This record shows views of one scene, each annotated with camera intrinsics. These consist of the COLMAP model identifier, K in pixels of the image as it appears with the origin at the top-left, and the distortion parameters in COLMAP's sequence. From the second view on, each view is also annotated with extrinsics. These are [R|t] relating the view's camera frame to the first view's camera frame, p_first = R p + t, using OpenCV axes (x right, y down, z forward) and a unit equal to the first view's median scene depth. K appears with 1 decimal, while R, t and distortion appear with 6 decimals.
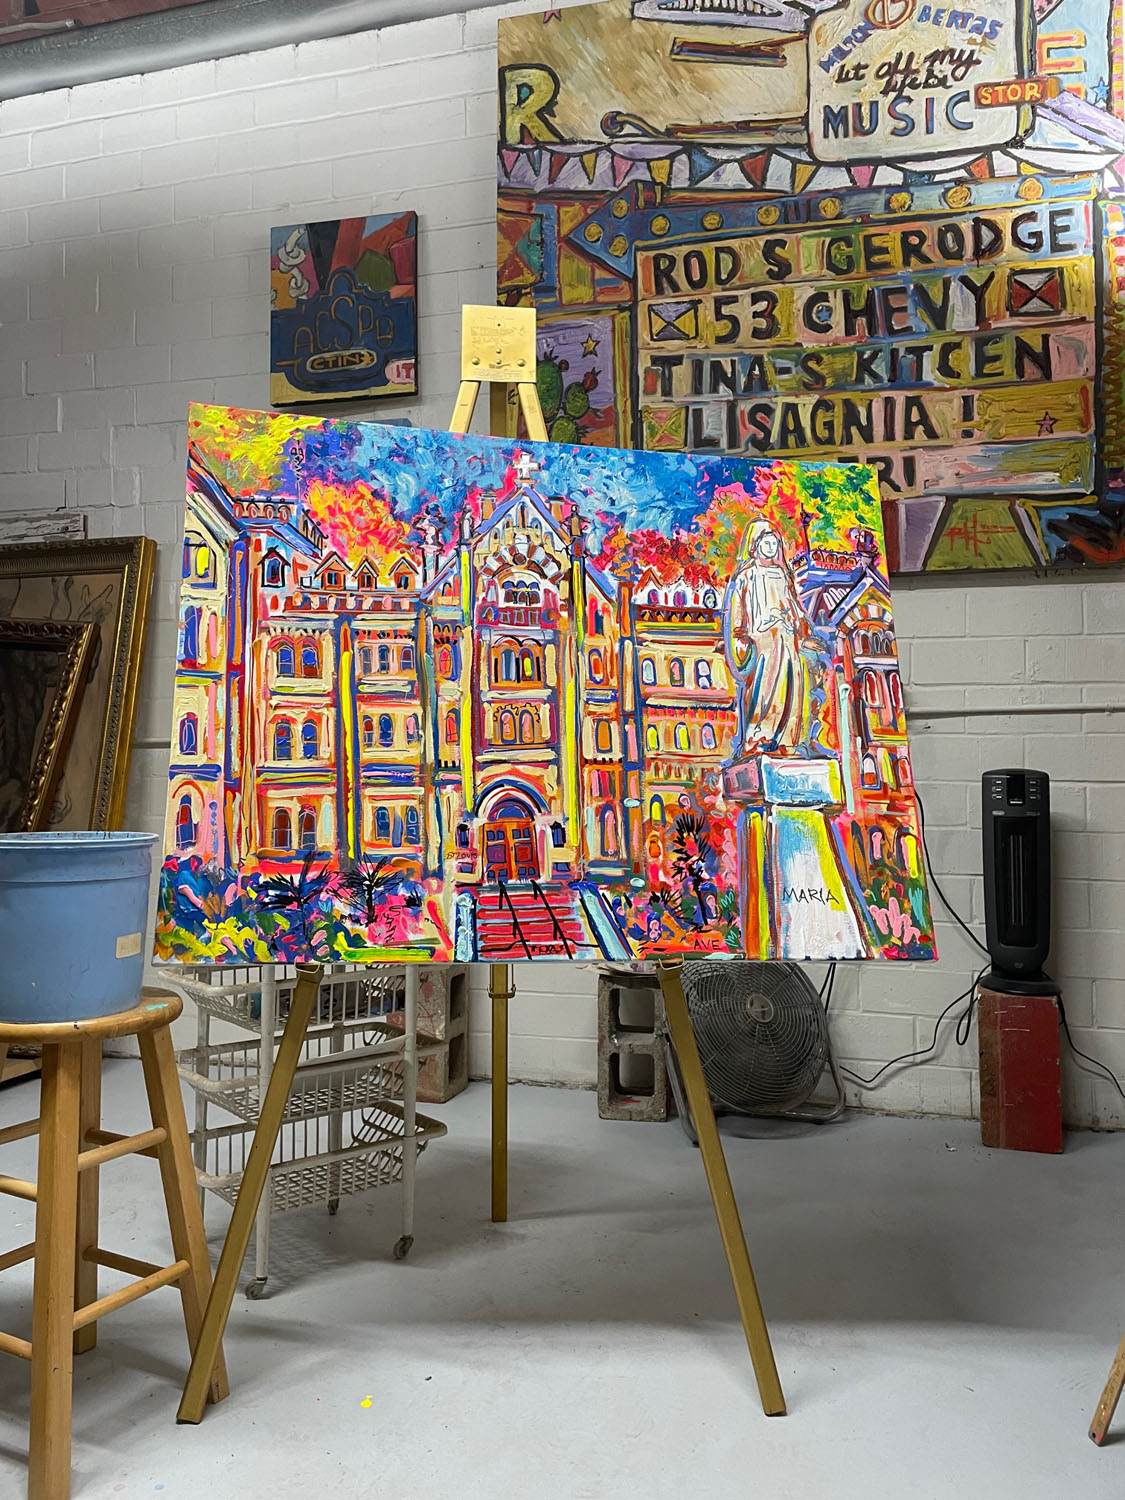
lens RADIAL K [[1132.9, 0, 577.5], [0, 1132.9, 760.9], [0, 0, 1]] dist [0.061131, -0.072901]
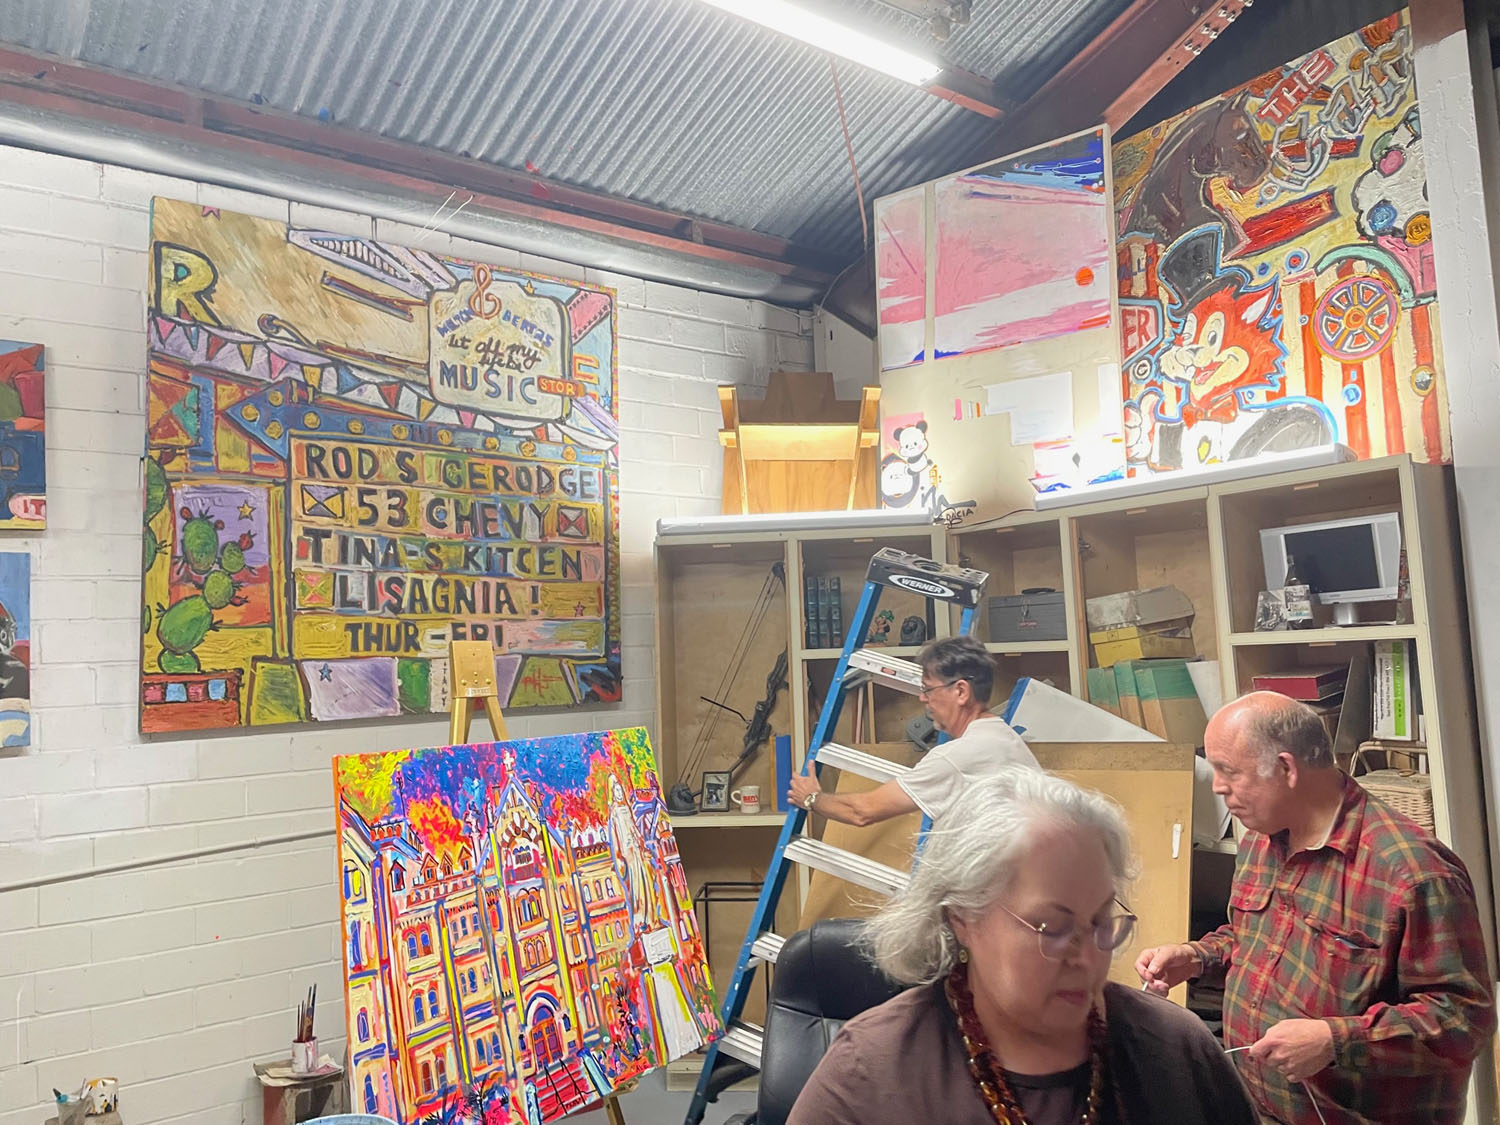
lens RADIAL K [[1132.9, 0, 750.7], [0, 1132.9, 570.1], [0, 0, 1]] dist [0.061131, -0.072901]
pose [[0.605134, 0.033159, 0.795433, -0.653561], [0.010689, 0.998704, -0.049765, -0.272666], [-0.796052, 0.038617, 0.603995, -0.086740]]
